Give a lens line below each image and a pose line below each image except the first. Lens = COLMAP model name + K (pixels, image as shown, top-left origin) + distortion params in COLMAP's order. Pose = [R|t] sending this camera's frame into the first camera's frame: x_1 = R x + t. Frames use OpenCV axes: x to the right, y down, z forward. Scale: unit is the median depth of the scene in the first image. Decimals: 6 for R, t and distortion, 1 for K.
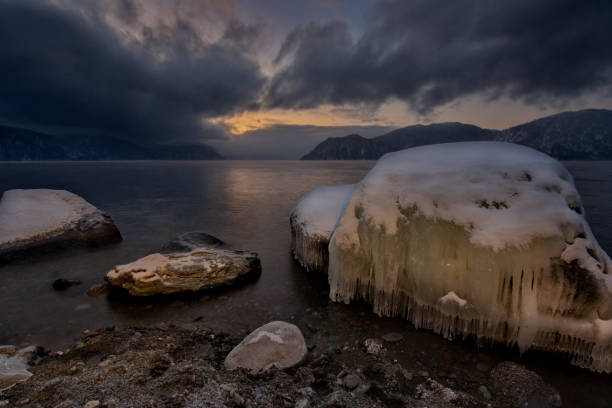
lens RADIAL K [[283.3, 0, 306.0], [0, 283.3, 204.0], [0, 0, 1]] dist [-0.000511, -0.000589]
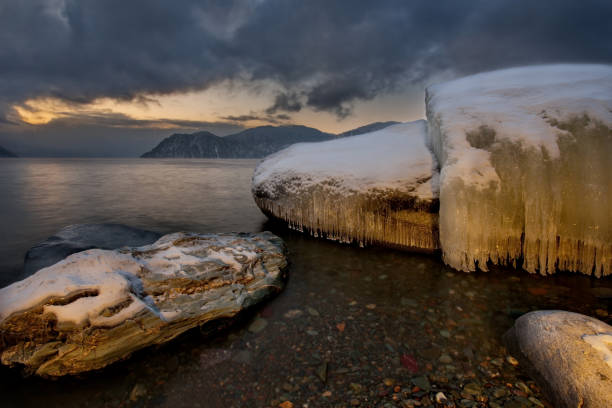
lens RADIAL K [[283.3, 0, 306.0], [0, 283.3, 204.0], [0, 0, 1]] dist [-0.000511, -0.000589]
pose [[0.864357, -0.065412, 0.498607, -0.485129], [0.069324, 0.997537, 0.010689, 0.136130], [-0.498078, 0.025326, 0.866762, 0.549107]]
